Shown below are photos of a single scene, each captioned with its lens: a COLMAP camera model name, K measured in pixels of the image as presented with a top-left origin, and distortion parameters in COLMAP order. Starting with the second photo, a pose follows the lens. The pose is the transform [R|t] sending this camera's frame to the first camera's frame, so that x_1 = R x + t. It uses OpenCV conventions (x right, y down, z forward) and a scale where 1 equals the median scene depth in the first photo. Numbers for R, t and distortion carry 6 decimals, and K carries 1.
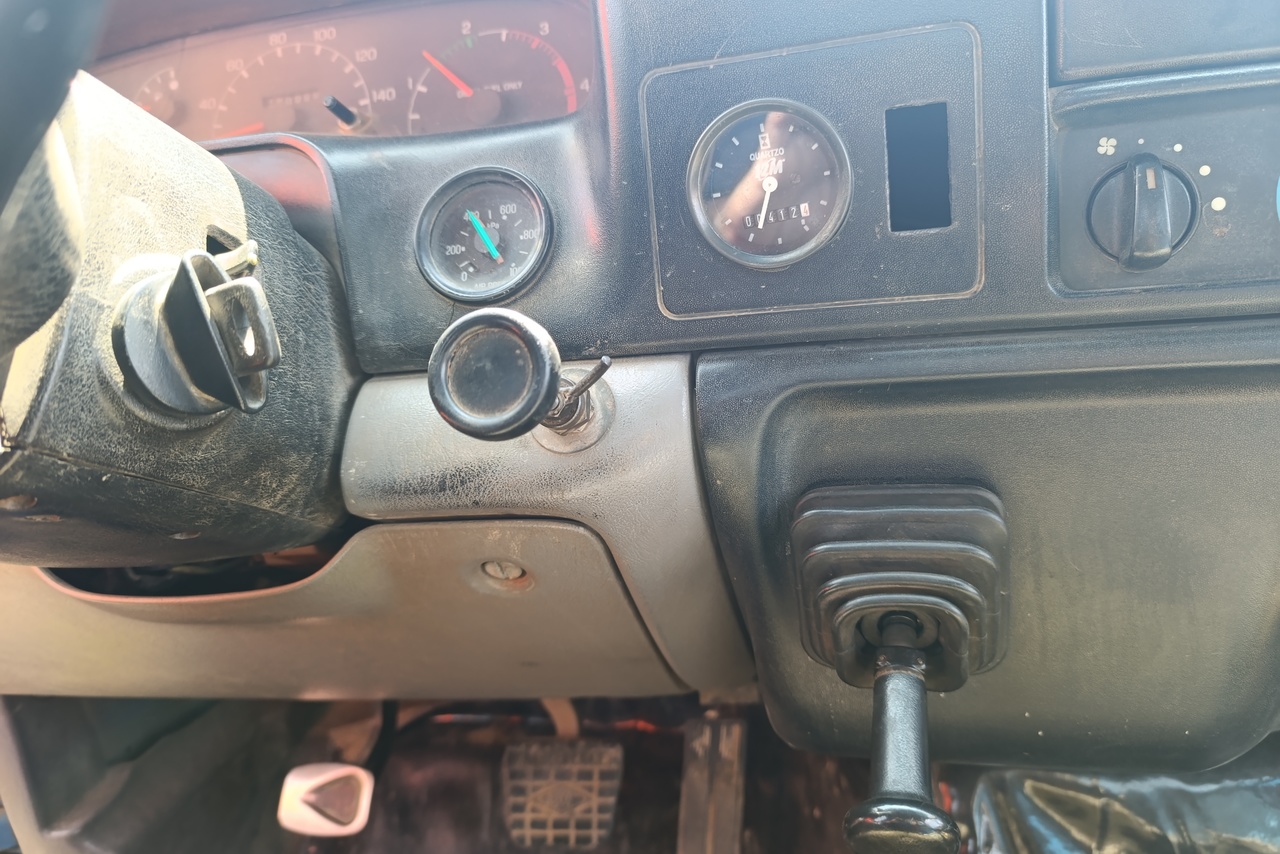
lens RADIAL K [[883.8, 0, 643.3], [0, 883.8, 389.9], [0, 0, 1]] dist [-0.027936, -0.003735]
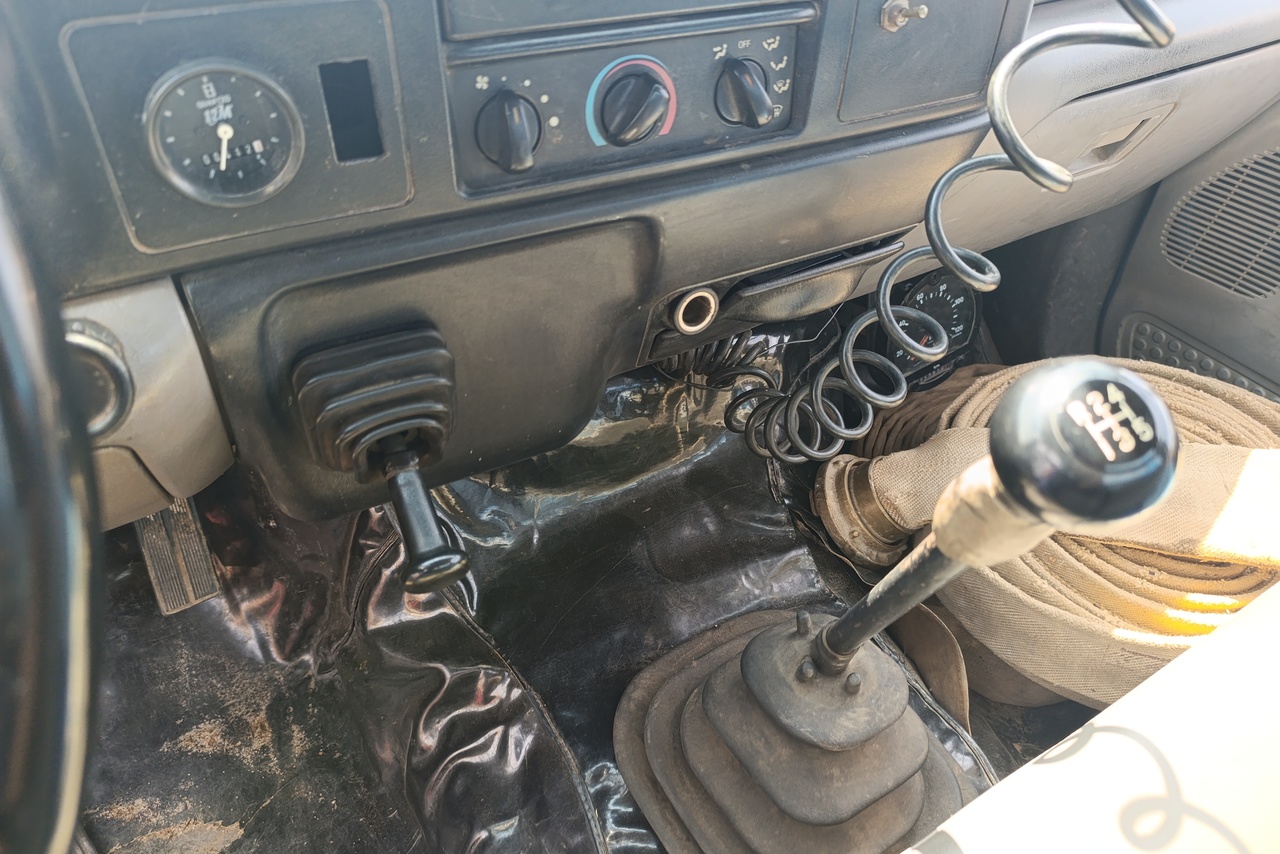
lens RADIAL K [[843.2, 0, 640.0], [0, 843.2, 427.0], [0, 0, 1]] dist [0.004916, -0.004340]
pose [[0.736482, -0.323238, 0.594232, -0.230849], [0.055723, 0.904451, 0.422922, -0.320573], [-0.674158, -0.278362, 0.684124, -0.202189]]
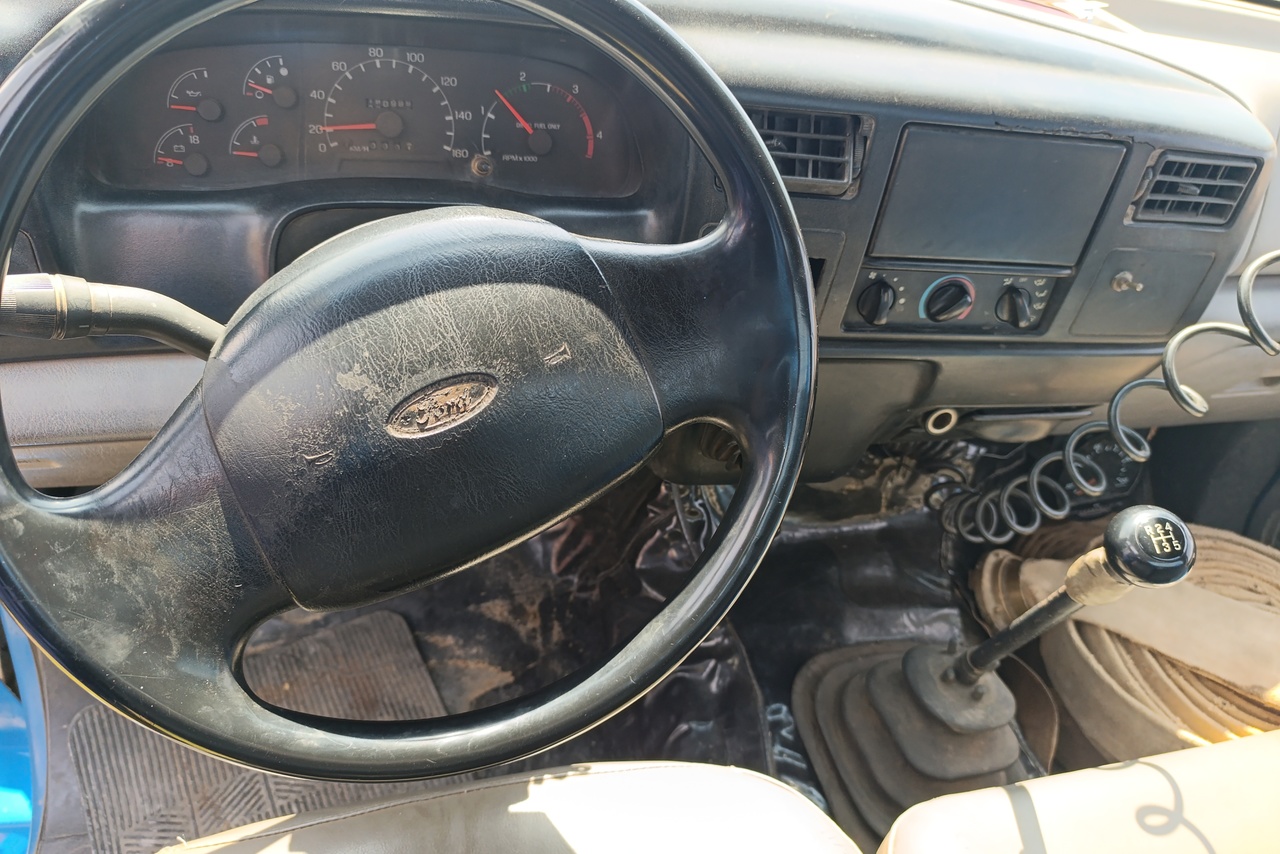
lens RADIAL K [[861.1, 0, 641.6], [0, 861.1, 423.2], [0, 0, 1]] dist [-0.003253, -0.017087]
pose [[0.876250, -0.069307, 0.476846, -1.170810], [-0.133915, 0.915590, 0.379158, -0.696308], [-0.462874, -0.396094, 0.793005, -0.749531]]
